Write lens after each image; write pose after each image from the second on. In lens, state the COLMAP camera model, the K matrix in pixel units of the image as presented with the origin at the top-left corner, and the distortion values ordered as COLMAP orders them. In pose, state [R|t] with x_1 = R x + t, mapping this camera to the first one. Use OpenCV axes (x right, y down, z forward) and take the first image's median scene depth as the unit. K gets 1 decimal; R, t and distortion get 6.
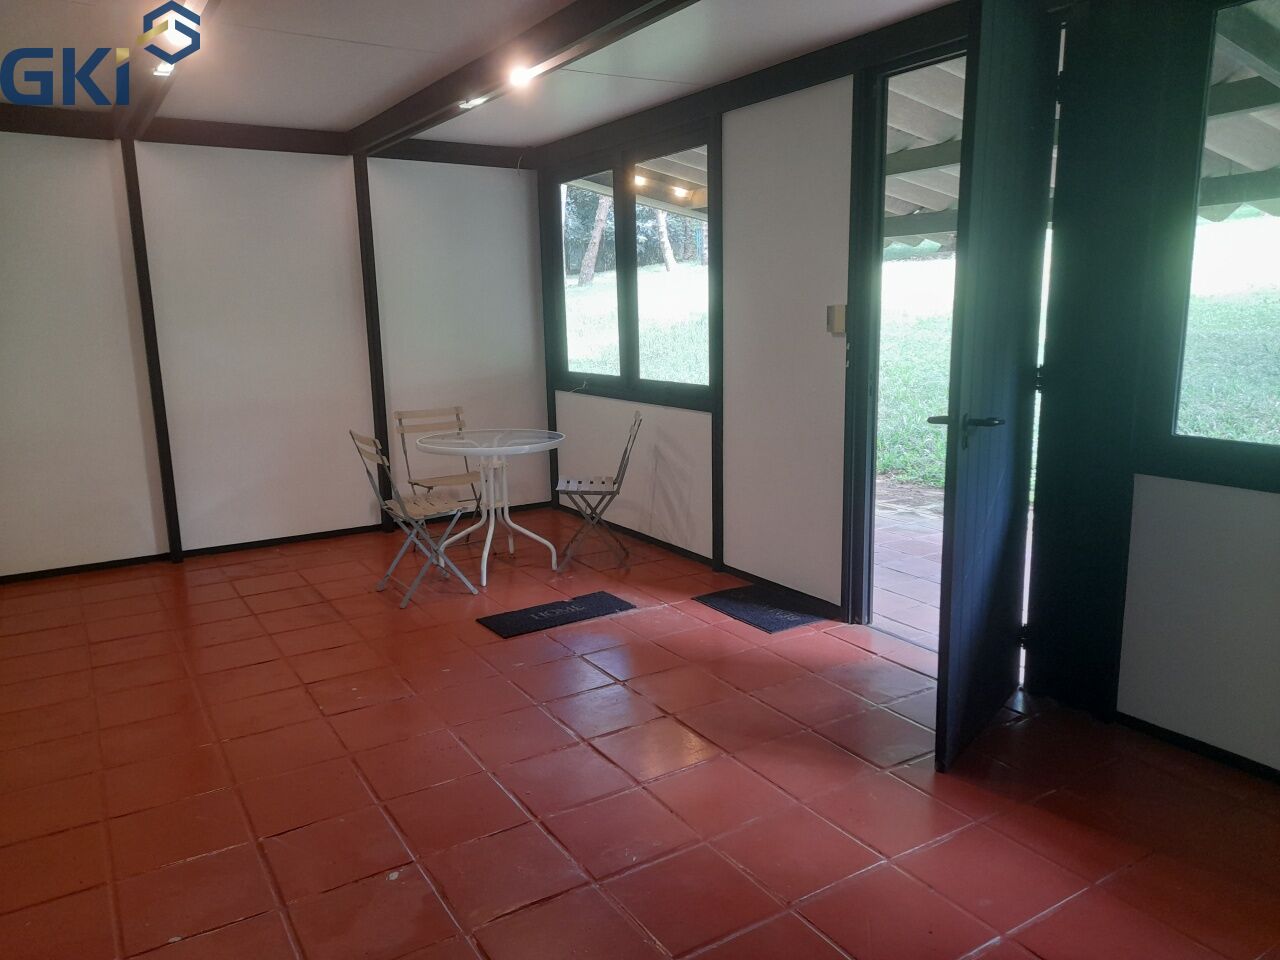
lens RADIAL K [[929.9, 0, 648.1], [0, 929.9, 479.8], [0, 0, 1]] dist [0.058807, -0.067021]
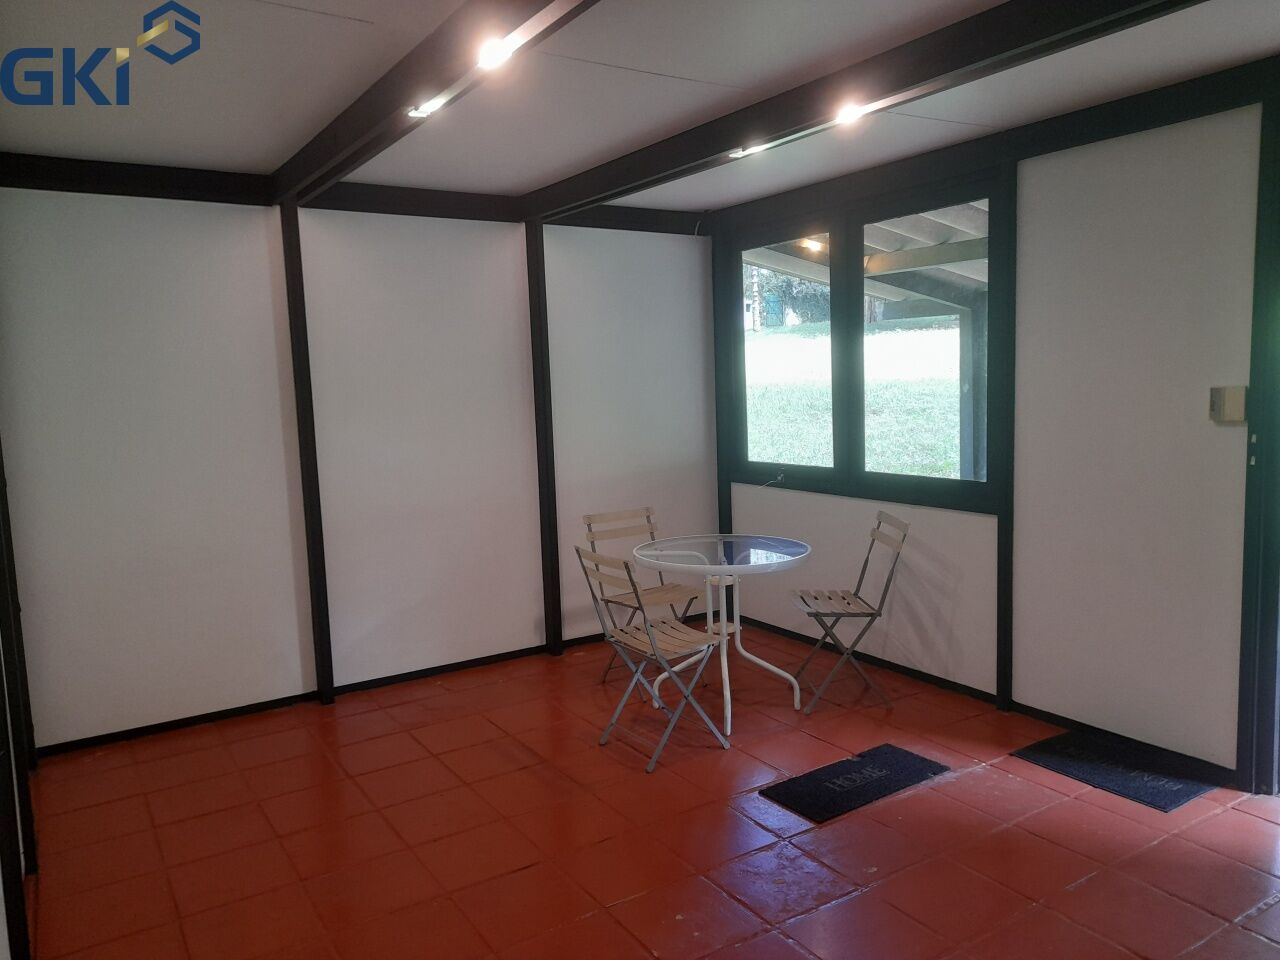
lens RADIAL K [[935.3, 0, 638.8], [0, 935.3, 475.8], [0, 0, 1]] dist [0.042727, -0.049790]
pose [[0.999890, -0.014310, 0.003880, -0.242427], [0.014572, 0.996779, -0.078866, -0.044784], [-0.002739, 0.078914, 0.996878, 0.167098]]
